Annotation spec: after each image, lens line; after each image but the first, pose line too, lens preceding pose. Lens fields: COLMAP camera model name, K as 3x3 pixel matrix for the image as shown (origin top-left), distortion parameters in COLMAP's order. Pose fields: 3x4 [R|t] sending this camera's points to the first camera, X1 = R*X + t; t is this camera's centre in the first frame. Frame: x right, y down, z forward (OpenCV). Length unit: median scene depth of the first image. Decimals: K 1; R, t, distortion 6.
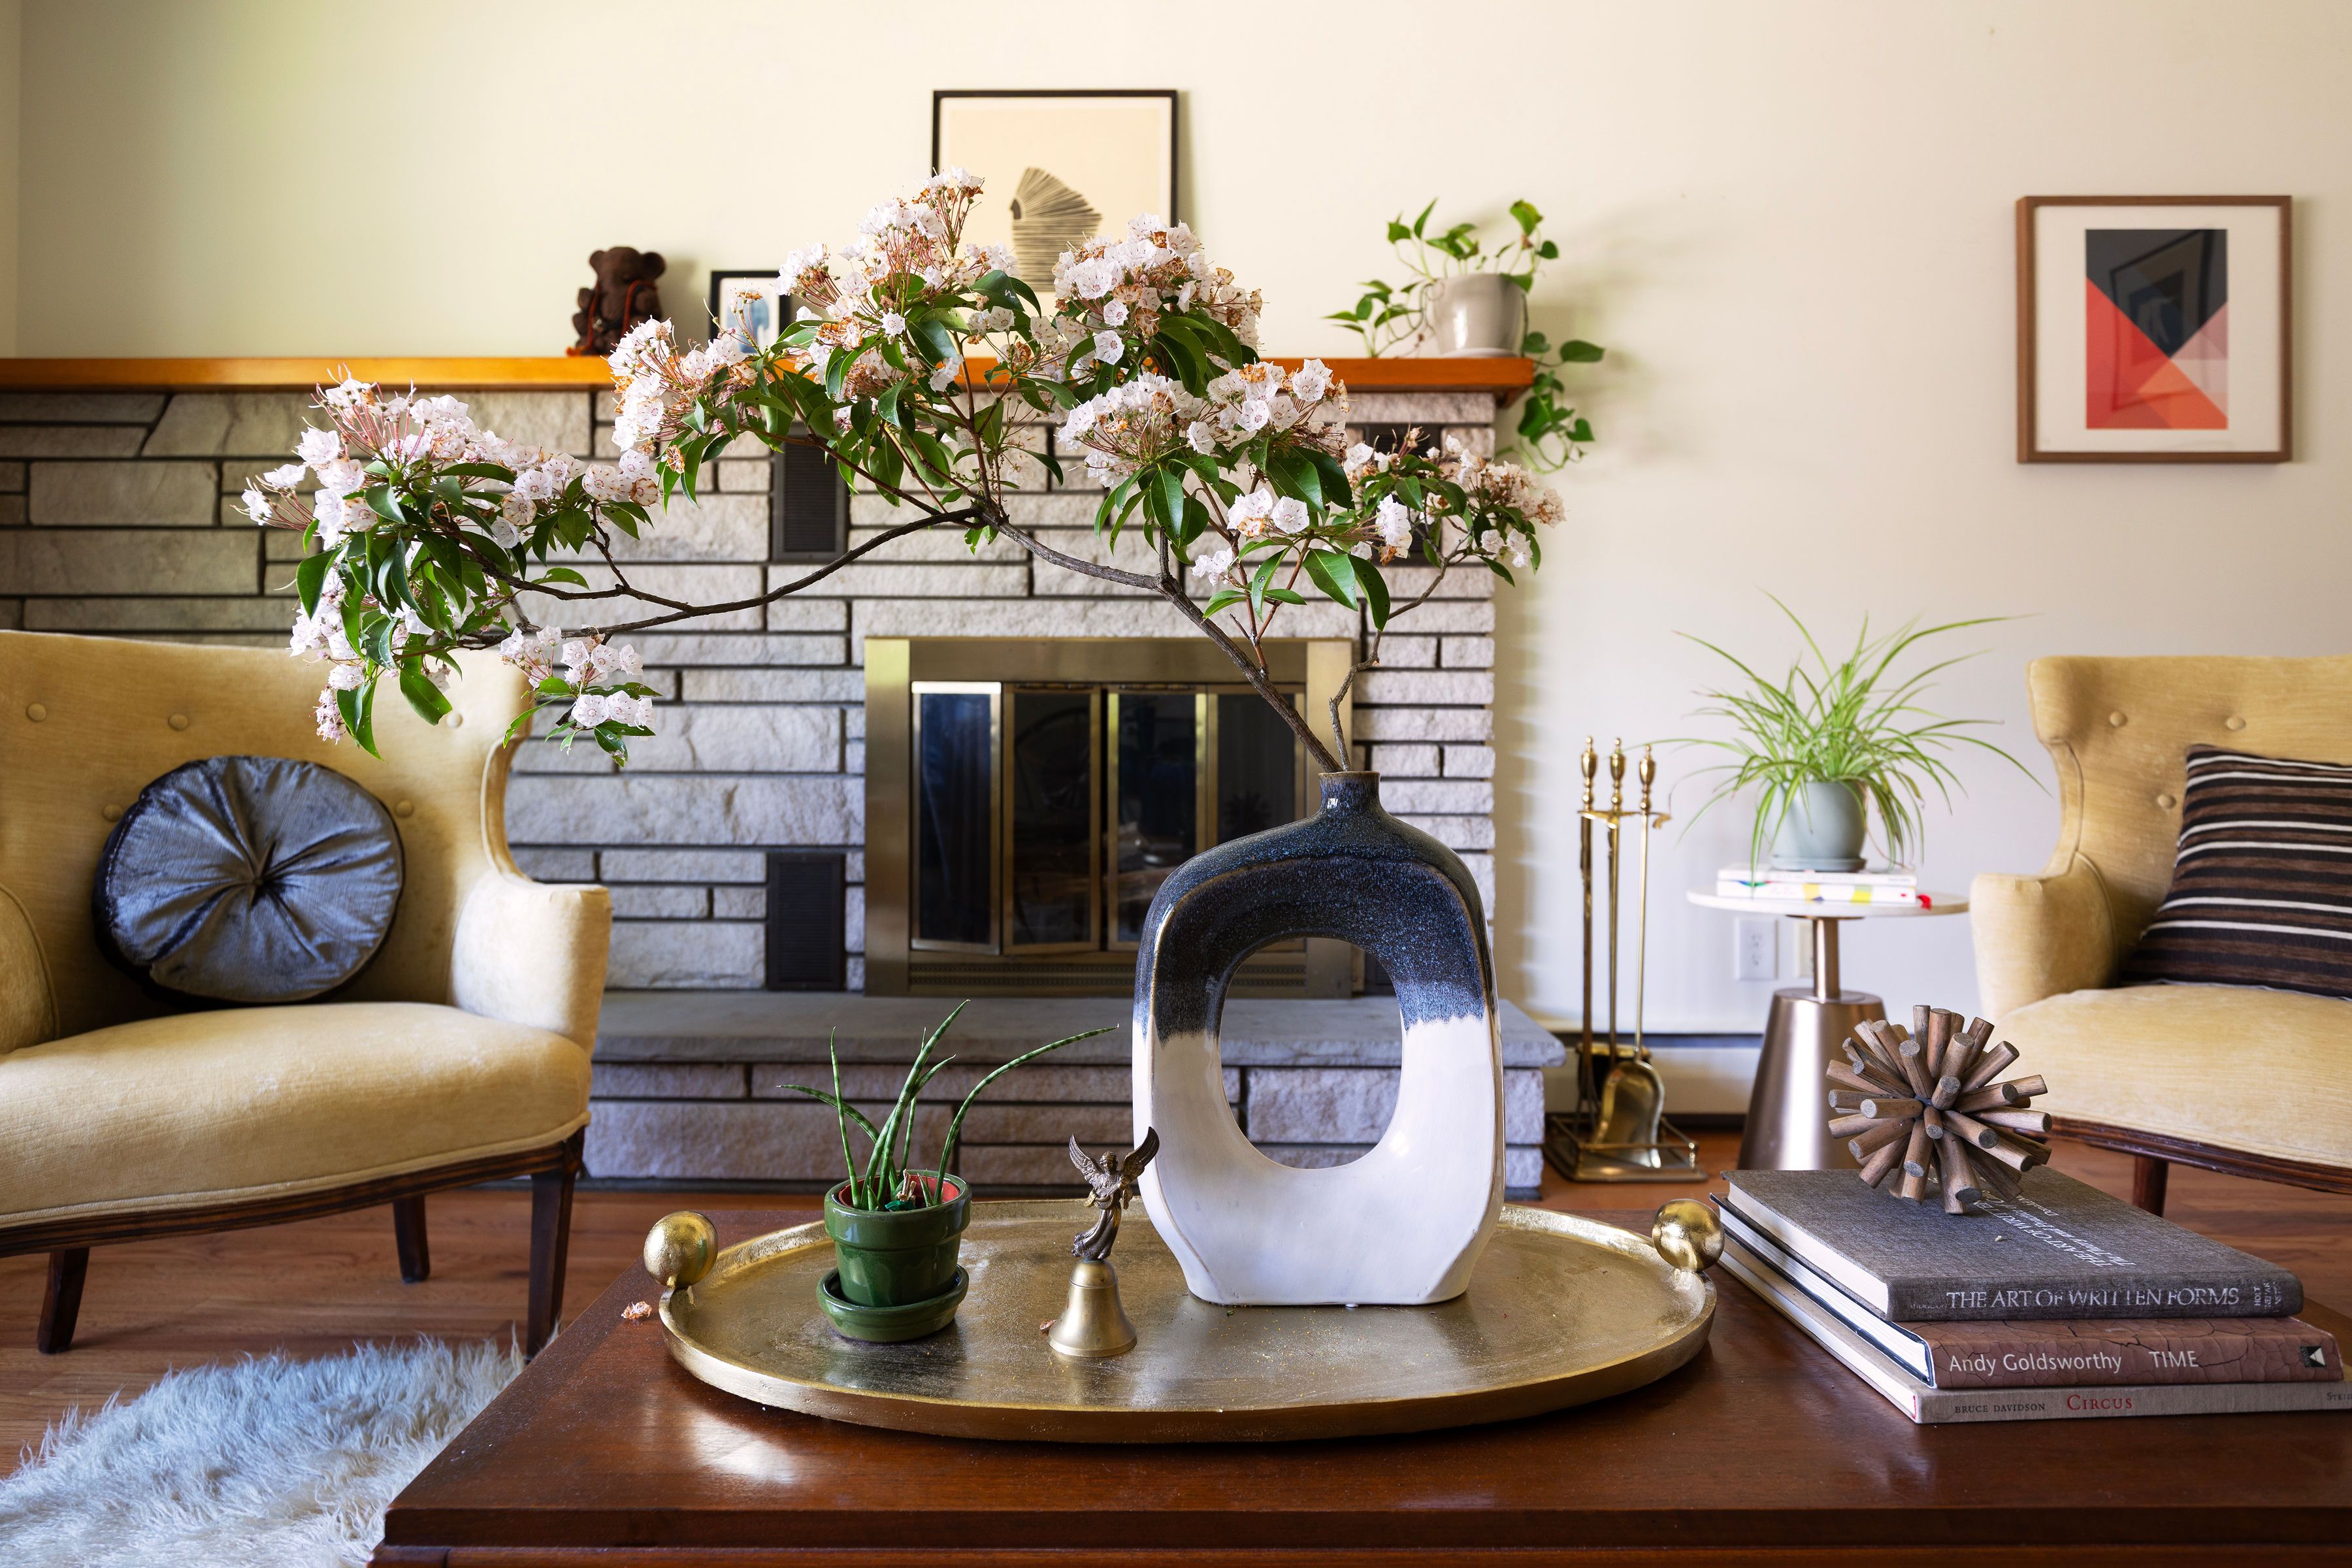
lens RADIAL K [[1370.5, 0, 1193.8], [0, 1370.5, 738.5], [0, 0, 1]] dist [-0.016564, 0.003684]
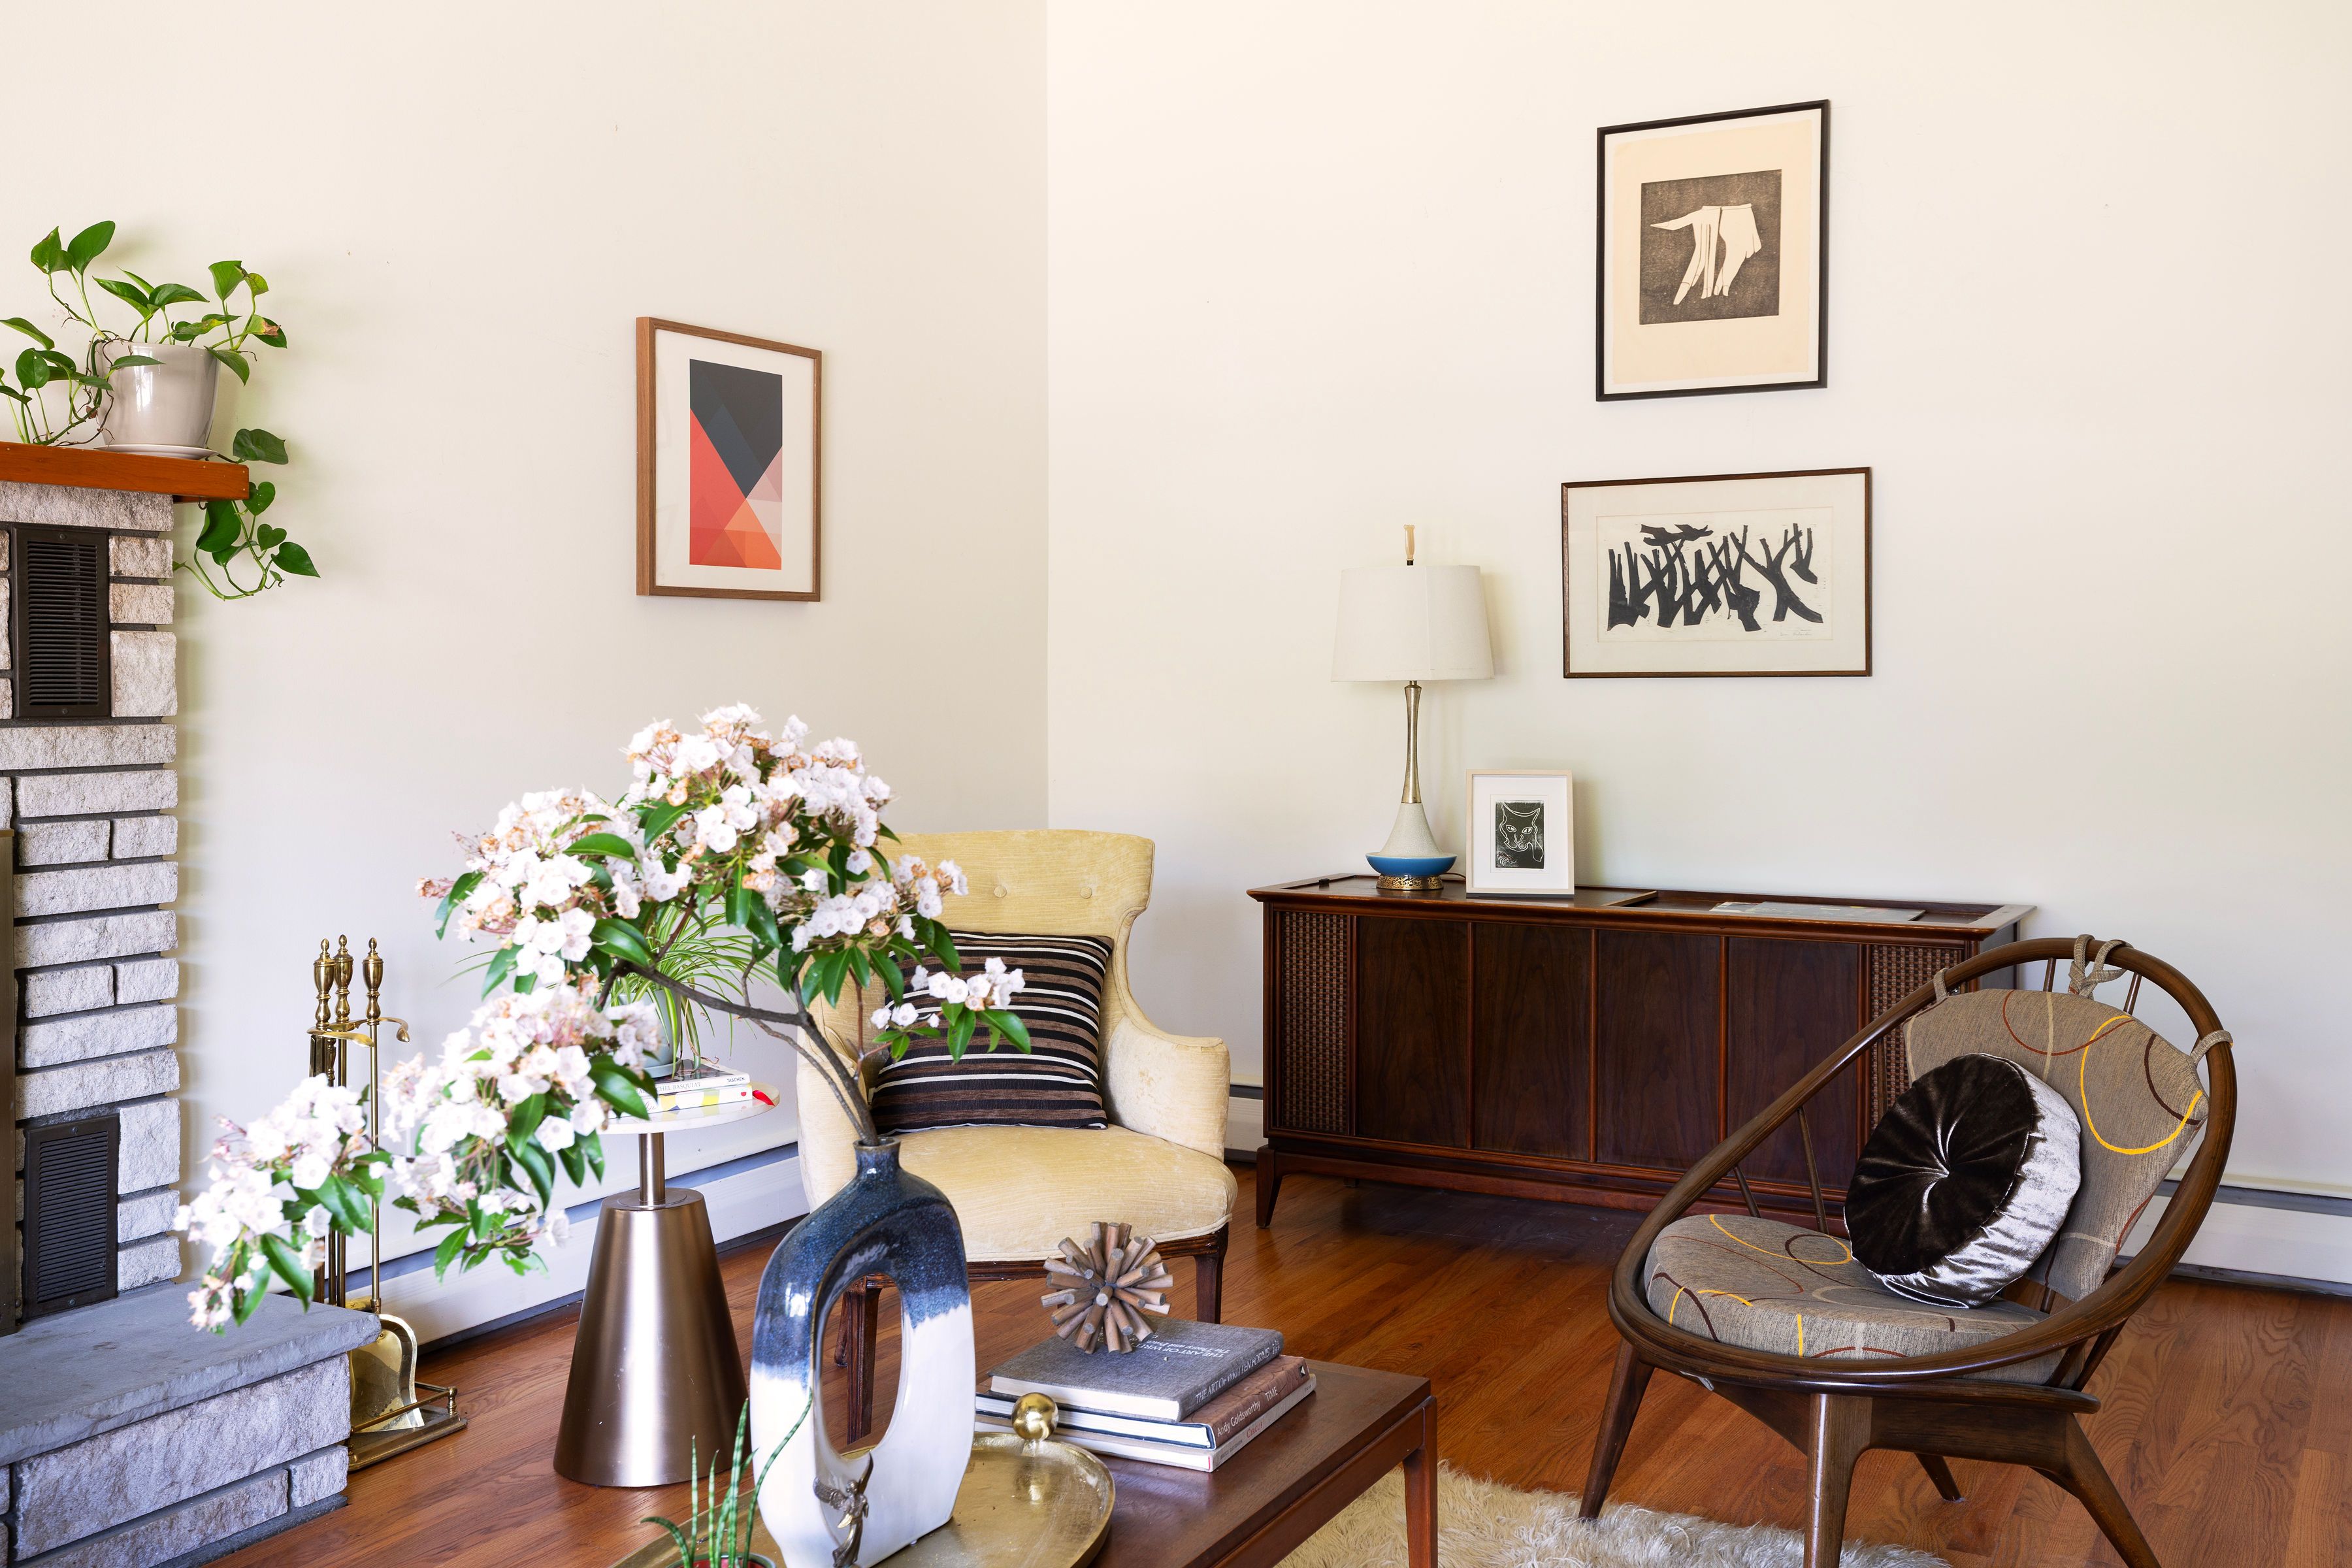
lens RADIAL K [[2340.6, 0, 1178.9], [0, 2340.6, 785.1], [0, 0, 1]] dist [0.058544, 0.000000]
pose [[0.460862, -0.054246, 0.885813, -0.695498], [-0.015280, 0.997497, 0.069035, -0.191641], [-0.887340, -0.045351, 0.458879, -0.099887]]
